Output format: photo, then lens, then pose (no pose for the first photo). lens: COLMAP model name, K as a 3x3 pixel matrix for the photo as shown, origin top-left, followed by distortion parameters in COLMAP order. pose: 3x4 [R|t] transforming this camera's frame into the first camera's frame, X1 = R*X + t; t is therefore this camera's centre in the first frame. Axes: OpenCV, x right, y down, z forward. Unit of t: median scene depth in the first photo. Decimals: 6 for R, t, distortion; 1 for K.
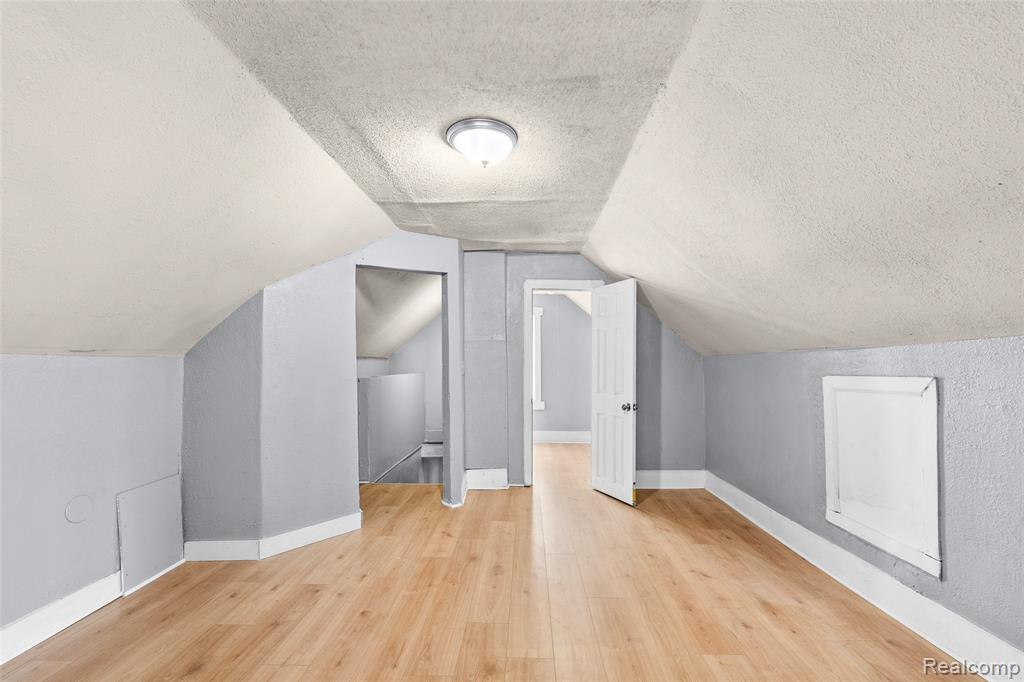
lens RADIAL K [[413.7, 0, 516.0], [0, 413.7, 354.1], [0, 0, 1]] dist [0.000306, 0.000099]
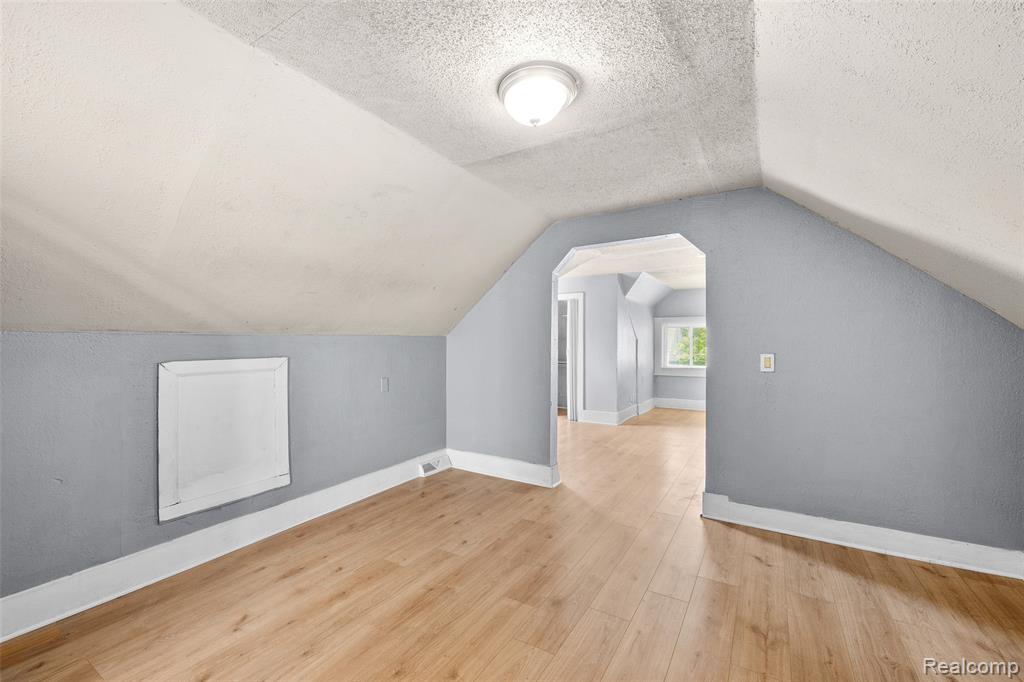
lens RADIAL K [[416.2, 0, 510.9], [0, 416.2, 339.3], [0, 0, 1]] dist [-0.000132, -0.000041]
pose [[-0.857973, 0.016492, 0.513430, -0.440675], [-0.005522, 0.999131, -0.041322, 0.041666], [-0.513665, -0.038289, -0.857136, 1.626608]]
